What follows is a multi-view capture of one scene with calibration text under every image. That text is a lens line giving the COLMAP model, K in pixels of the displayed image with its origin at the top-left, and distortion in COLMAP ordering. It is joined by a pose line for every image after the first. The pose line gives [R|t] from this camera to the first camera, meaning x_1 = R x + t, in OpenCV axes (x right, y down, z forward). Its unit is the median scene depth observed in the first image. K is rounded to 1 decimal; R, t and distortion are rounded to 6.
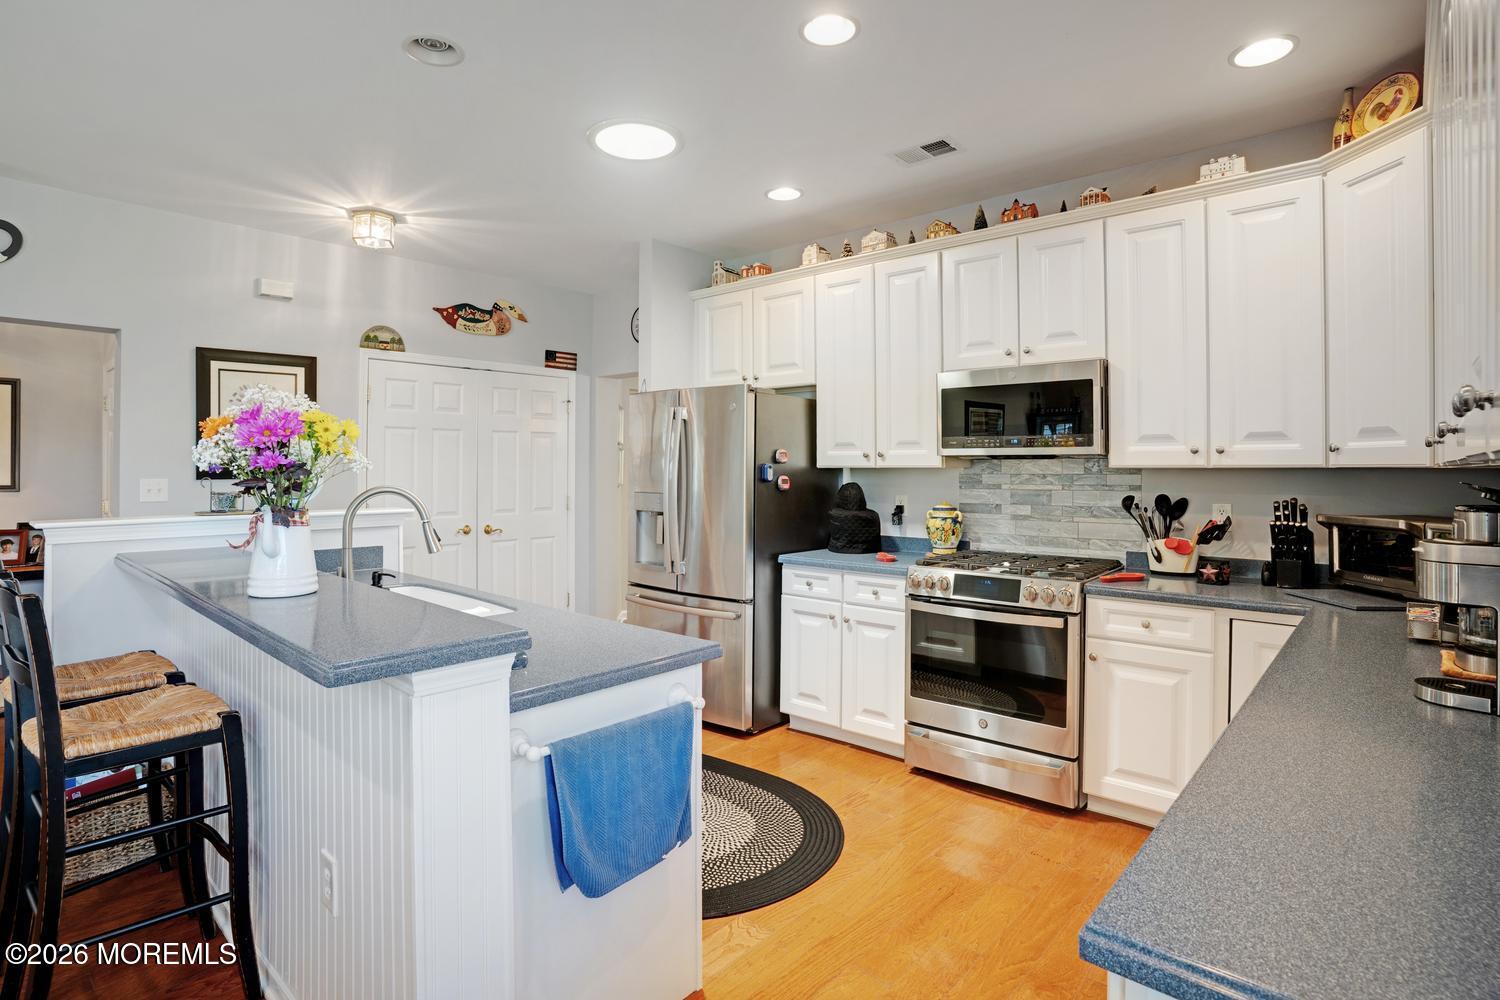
lens RADIAL K [[755.8, 0, 754.1], [0, 755.8, 470.1], [0, 0, 1]] dist [-0.071528, 0.026963]
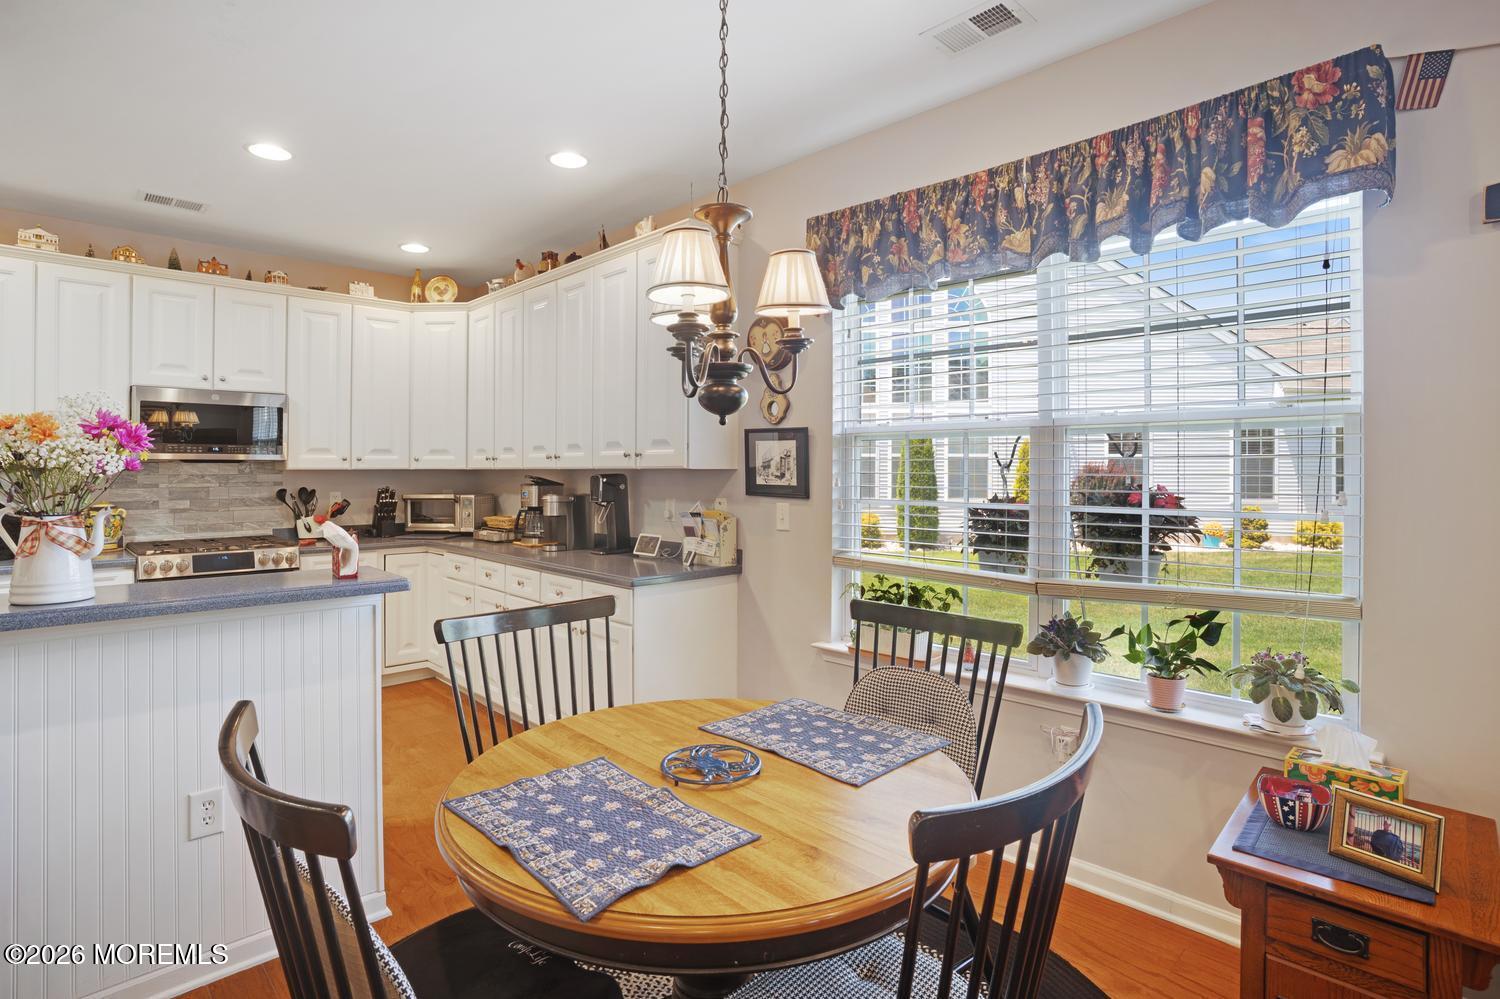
lens RADIAL K [[755.8, 0, 734.1], [0, 755.8, 468.3], [0, 0, 1]] dist [-0.071528, 0.026963]
pose [[0.092592, 0.001563, 0.995703, -0.756962], [0.004877, 0.999986, -0.002024, 0.001749], [-0.995692, 0.005043, 0.092583, -0.001890]]
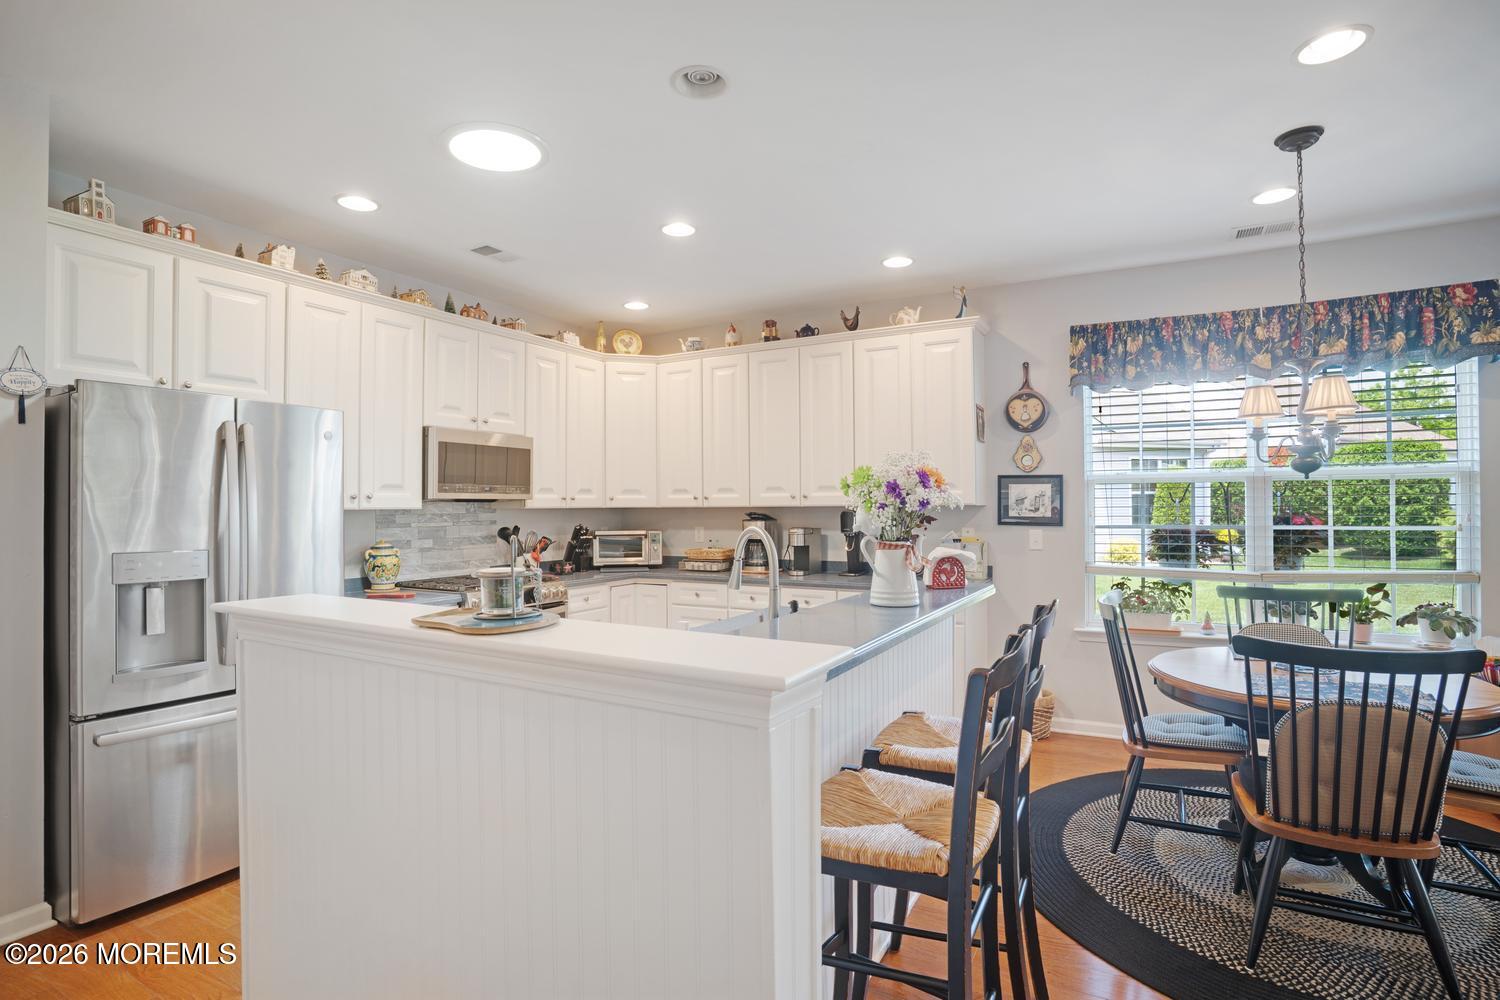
lens RADIAL K [[755.8, 0, 718.3], [0, 755.8, 498.5], [0, 0, 1]] dist [-0.071528, 0.026963]
pose [[-0.188128, 0.013319, 0.982054, -0.952672], [0.010973, 0.999874, -0.011458, -0.001081], [-0.982083, 0.008621, -0.188250, 0.781153]]
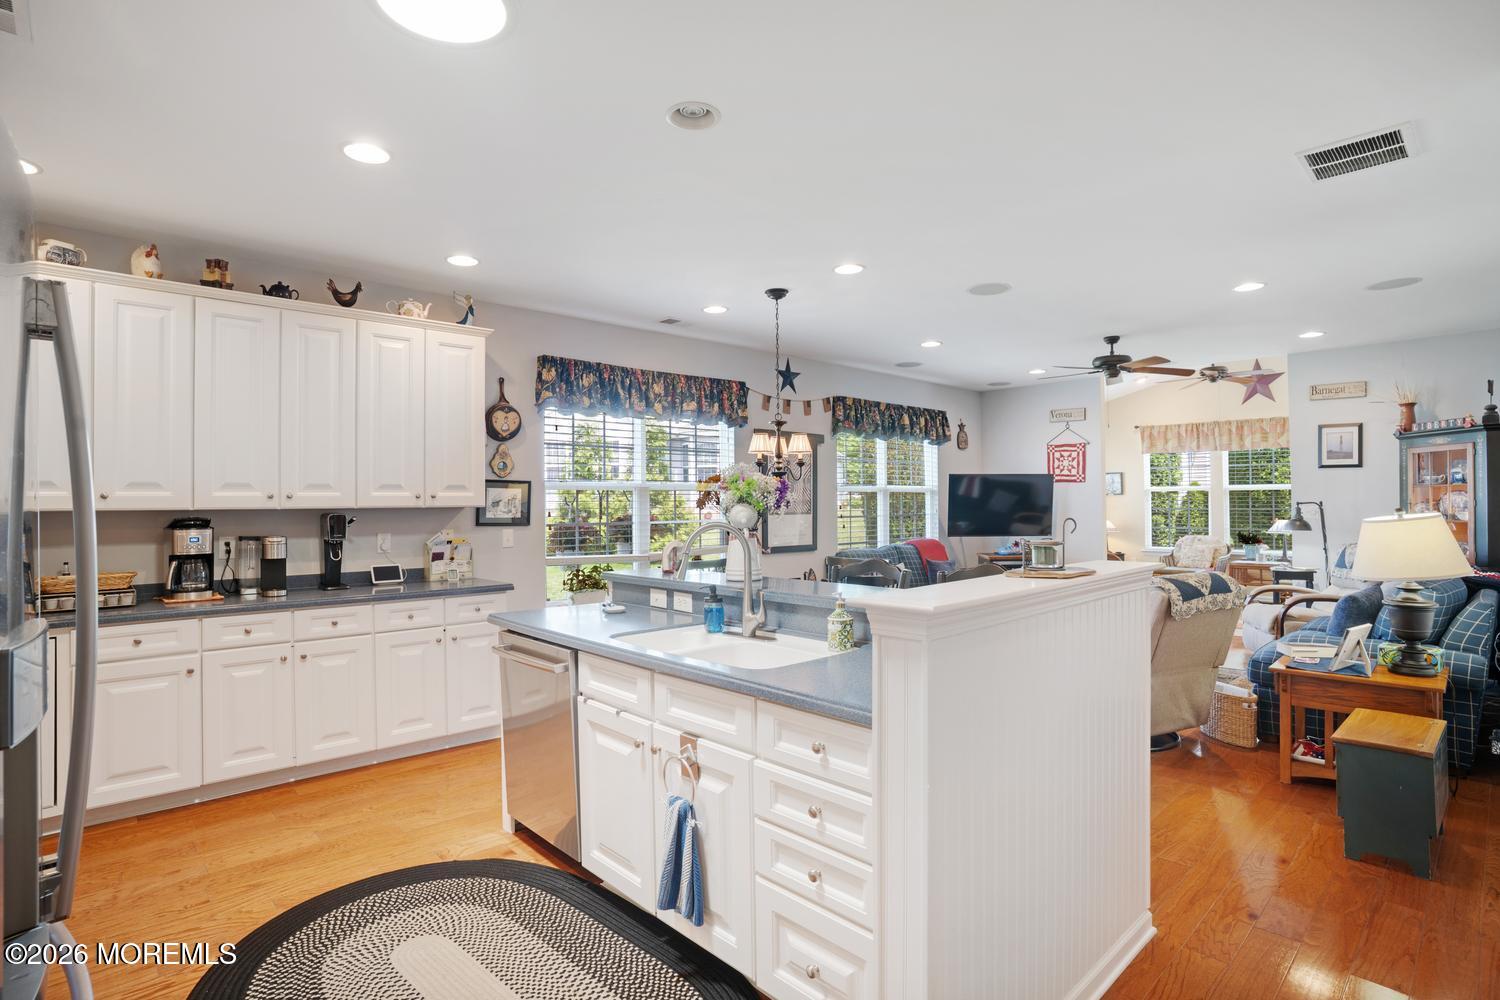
lens RADIAL K [[755.8, 0, 770.7], [0, 755.8, 503.7], [0, 0, 1]] dist [-0.071528, 0.026963]
pose [[-0.996597, 0.010522, 0.081751, -0.428296], [0.010893, 0.999932, 0.004098, -0.005199], [-0.081702, 0.004975, -0.996644, 1.380476]]
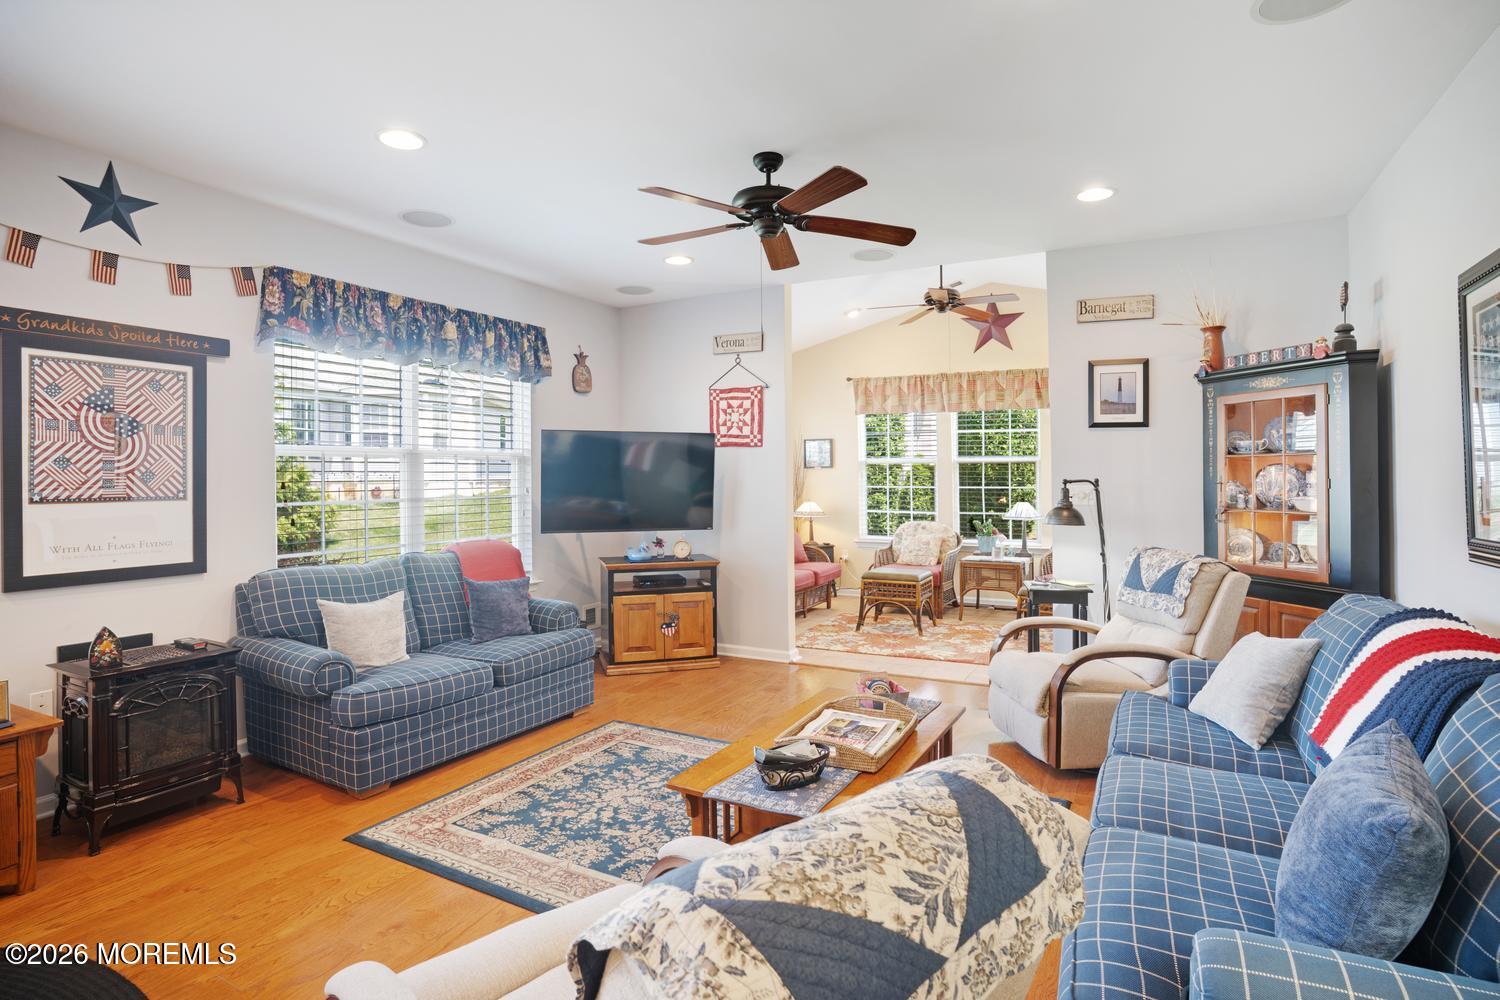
lens RADIAL K [[755.8, 0, 756.1], [0, 755.8, 487.2], [0, 0, 1]] dist [-0.071528, 0.026963]
pose [[-0.975836, 0.008316, -0.218346, -0.871797], [0.004142, 0.999800, 0.019569, 0.000288], [0.218465, 0.018191, -0.975675, 0.469643]]
